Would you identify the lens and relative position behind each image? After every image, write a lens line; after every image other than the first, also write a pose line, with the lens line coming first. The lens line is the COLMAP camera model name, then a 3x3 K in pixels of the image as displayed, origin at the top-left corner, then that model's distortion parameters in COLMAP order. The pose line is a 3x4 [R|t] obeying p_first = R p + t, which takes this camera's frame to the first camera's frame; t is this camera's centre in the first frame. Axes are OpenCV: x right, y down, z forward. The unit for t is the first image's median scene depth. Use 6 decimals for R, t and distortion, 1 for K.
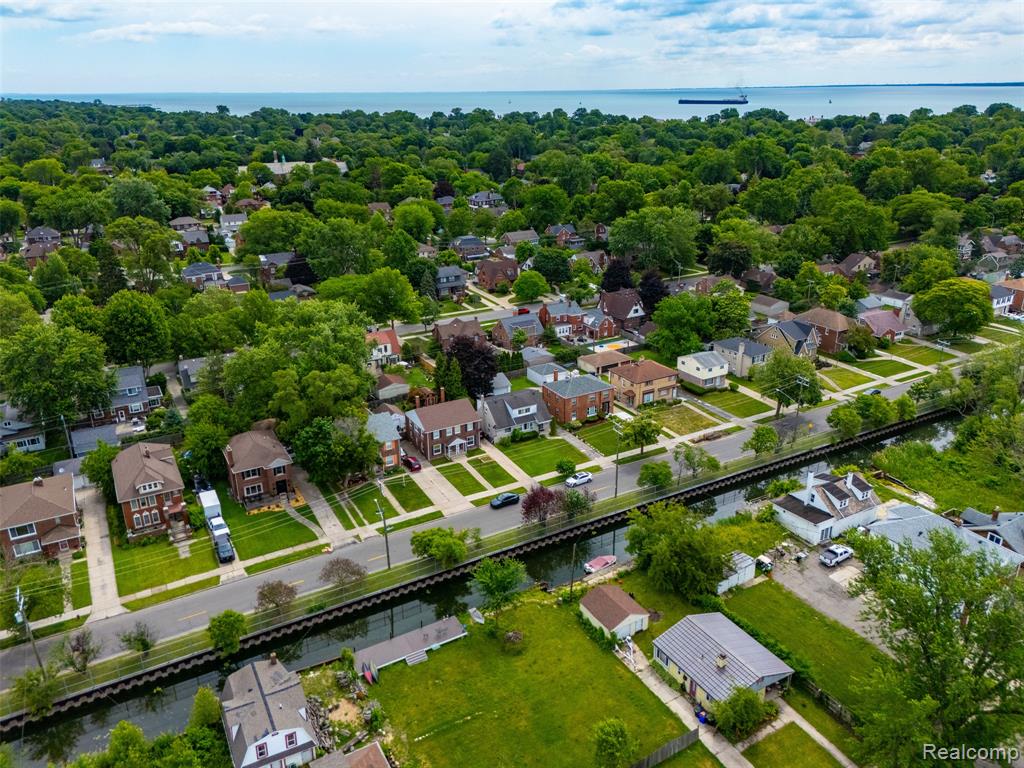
lens RADIAL K [[750.9, 0, 514.5], [0, 750.9, 384.6], [0, 0, 1]] dist [0.079514, -0.079527]
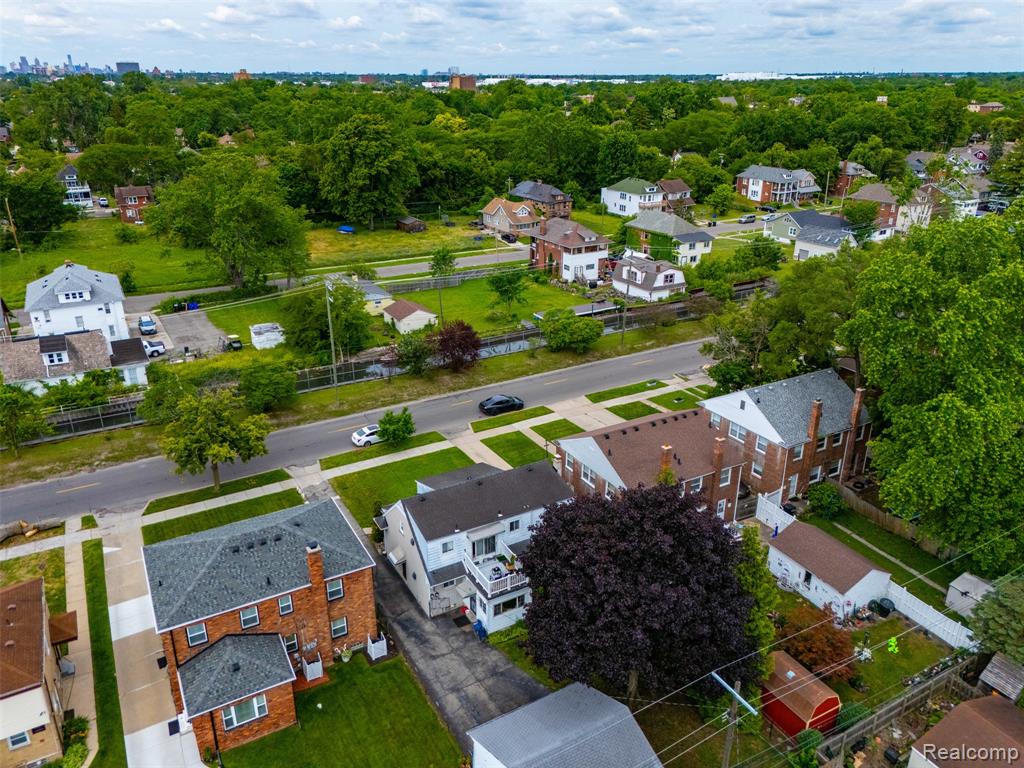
lens RADIAL K [[750.9, 0, 514.5], [0, 750.9, 384.6], [0, 0, 1]] dist [0.079514, -0.079527]
pose [[-0.999954, 0.008163, 0.005016, -0.019362], [0.009377, 0.726289, 0.687325, -0.232843], [0.001967, 0.687341, -0.726332, 1.057345]]
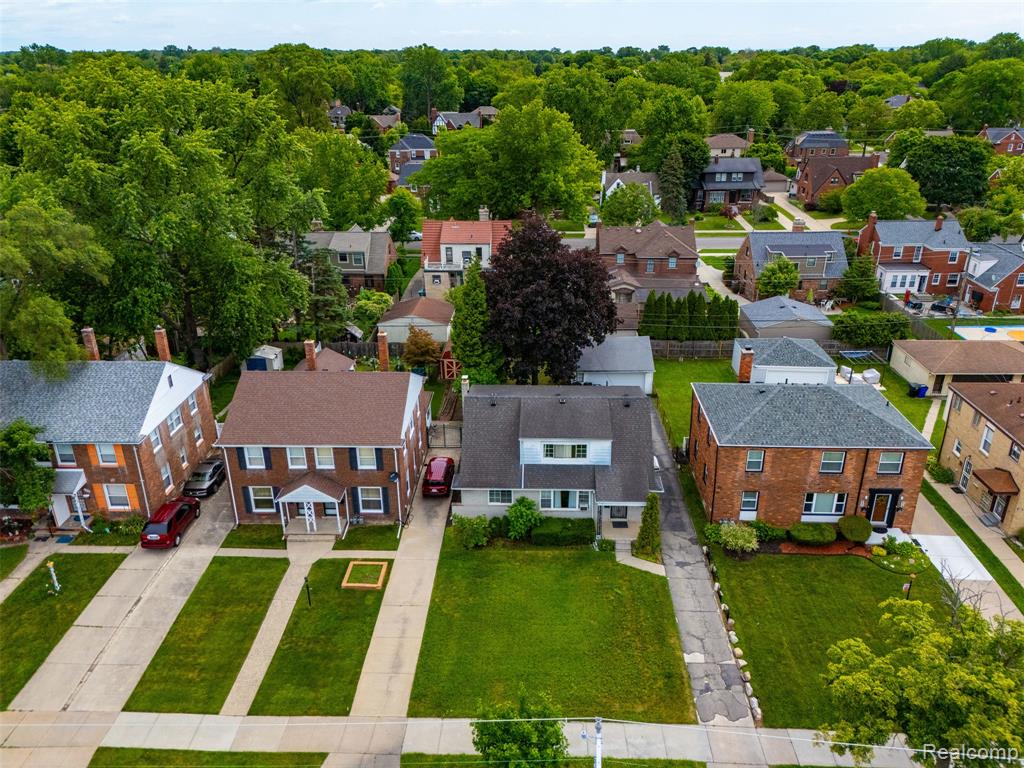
lens RADIAL K [[750.9, 0, 514.5], [0, 750.9, 384.6], [0, 0, 1]] dist [0.079514, -0.079527]
pose [[0.849600, 0.212906, -0.482547, 0.119376], [-0.189827, 0.977028, 0.096859, -0.015844], [0.492083, 0.009309, 0.870498, 0.602368]]
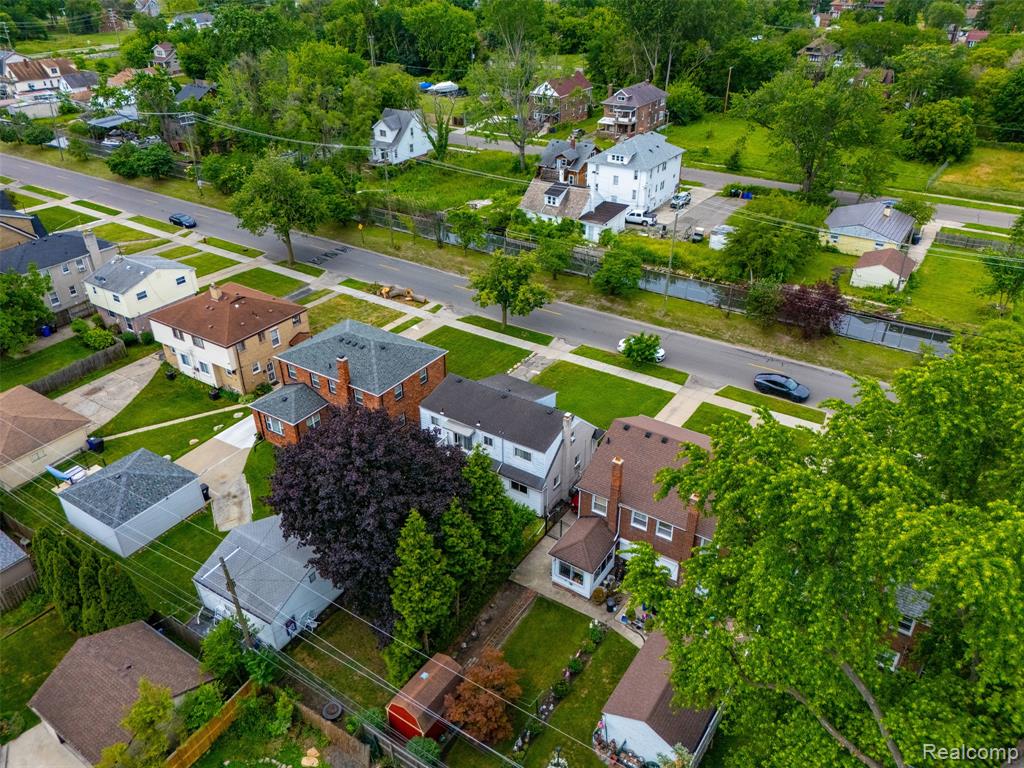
lens RADIAL K [[750.9, 0, 514.5], [0, 750.9, 384.6], [0, 0, 1]] dist [0.079514, -0.079527]
pose [[-0.454688, -0.446757, 0.770498, -0.266329], [0.331294, 0.718184, 0.611927, -0.199073], [-0.826743, 0.533498, -0.178542, 0.911865]]
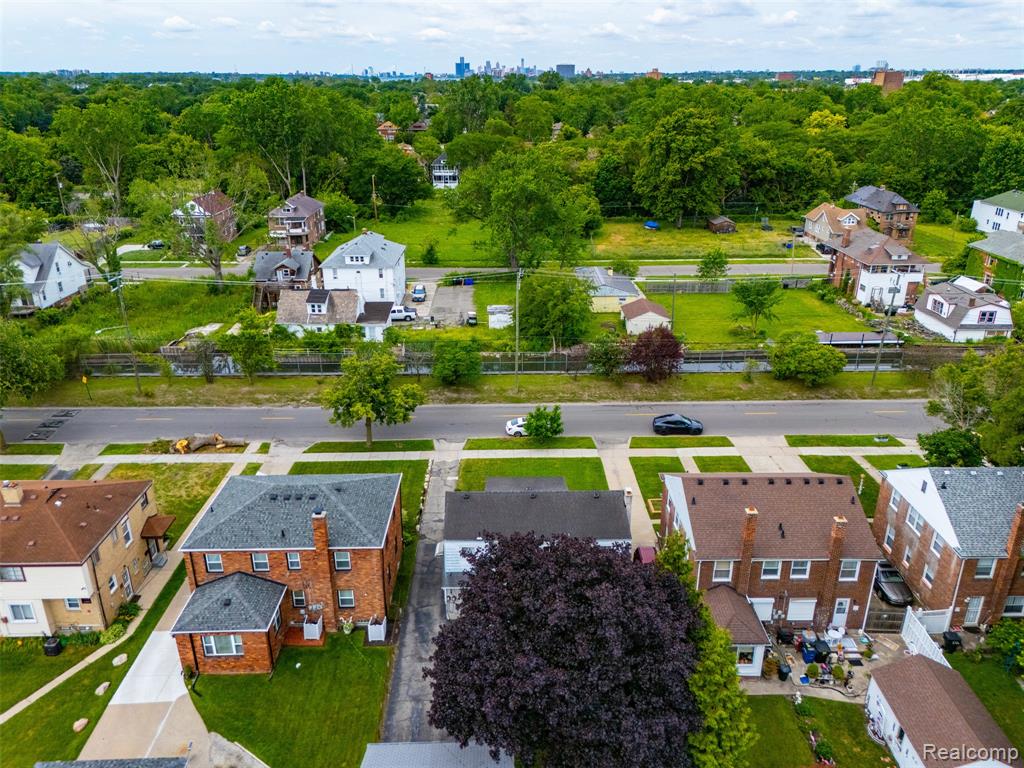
lens RADIAL K [[750.9, 0, 514.5], [0, 750.9, 384.6], [0, 0, 1]] dist [0.079514, -0.079527]
pose [[-0.875762, -0.172110, 0.451021, -0.119543], [0.184623, 0.743849, 0.642342, -0.206507], [-0.446045, 0.645808, -0.619658, 1.012359]]
